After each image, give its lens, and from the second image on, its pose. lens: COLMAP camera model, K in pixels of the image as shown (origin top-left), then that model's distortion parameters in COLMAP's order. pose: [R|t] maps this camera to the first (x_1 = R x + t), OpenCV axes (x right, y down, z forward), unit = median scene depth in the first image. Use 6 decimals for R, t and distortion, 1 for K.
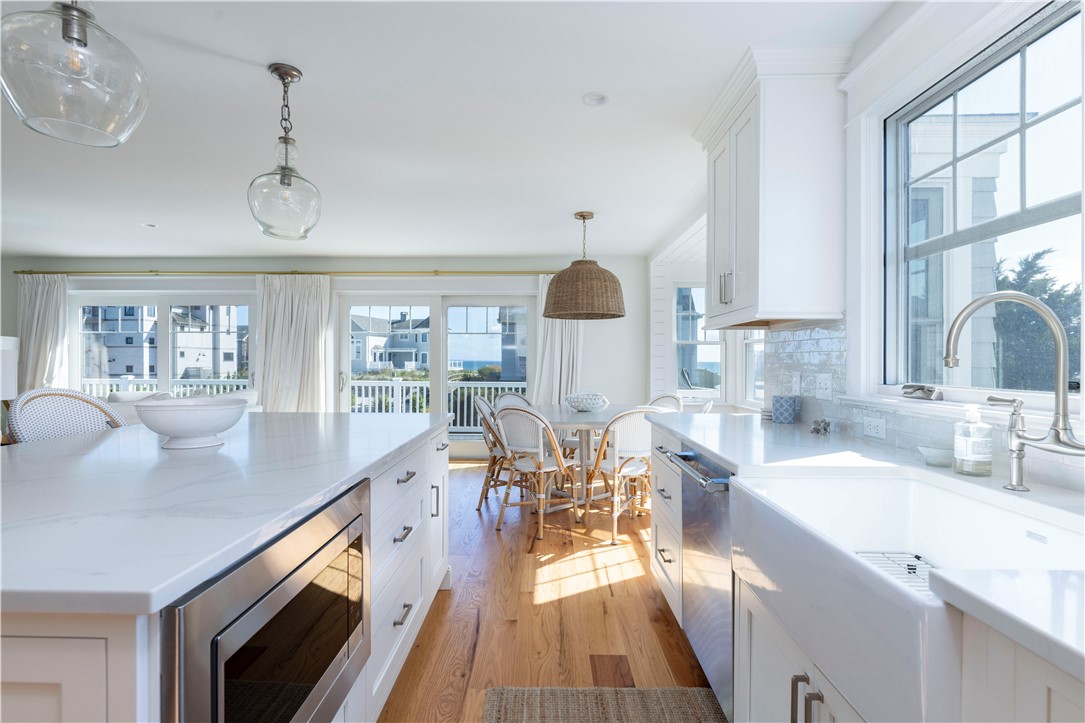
lens RADIAL K [[531.7, 0, 537.3], [0, 531.7, 361.0], [0, 0, 1]] dist [0.011008, -0.000136]
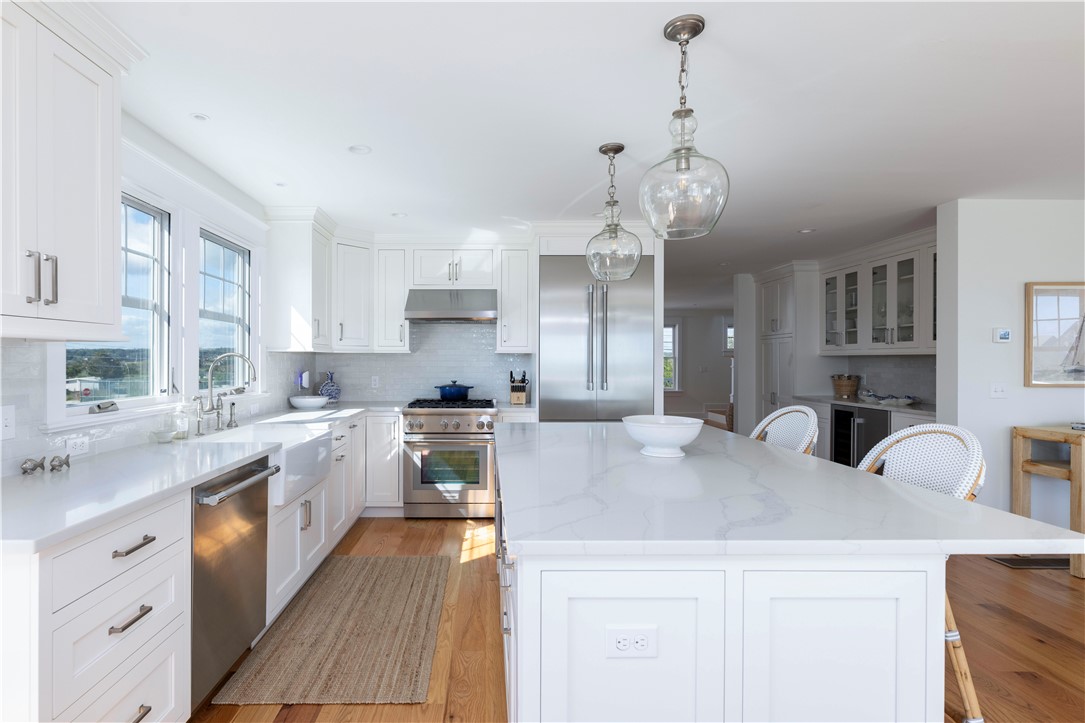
lens RADIAL K [[536.2, 0, 491.5], [0, 536.2, 364.1], [0, 0, 1]] dist [0.001100, 0.000053]
pose [[-0.999782, -0.000535, -0.020892, -0.096946], [-0.000694, 0.999971, 0.007584, -0.024940], [0.020887, 0.007596, -0.999753, 0.998304]]
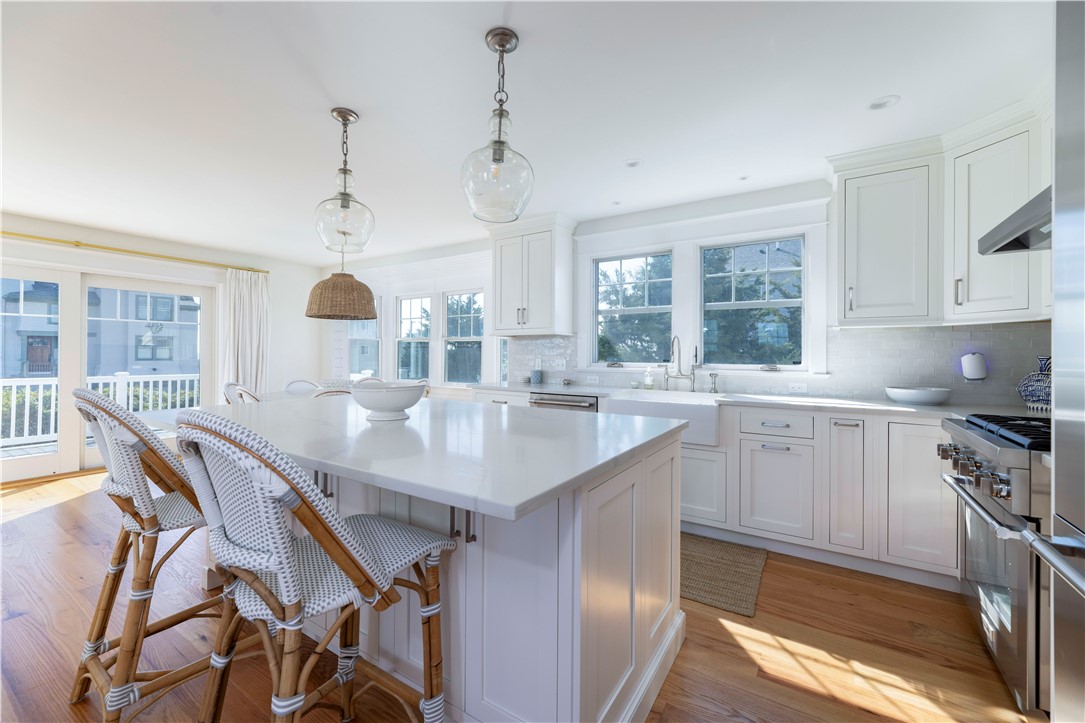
lens RADIAL K [[440.1, 0, 540.8], [0, 440.1, 351.7], [0, 0, 1]] dist [-0.001606, 0.000340]
pose [[0.523350, 0.000990, 0.852117, -0.595002], [-0.002197, 0.999998, 0.000187, -0.003423], [-0.852115, -0.001970, 0.523351, 0.056009]]
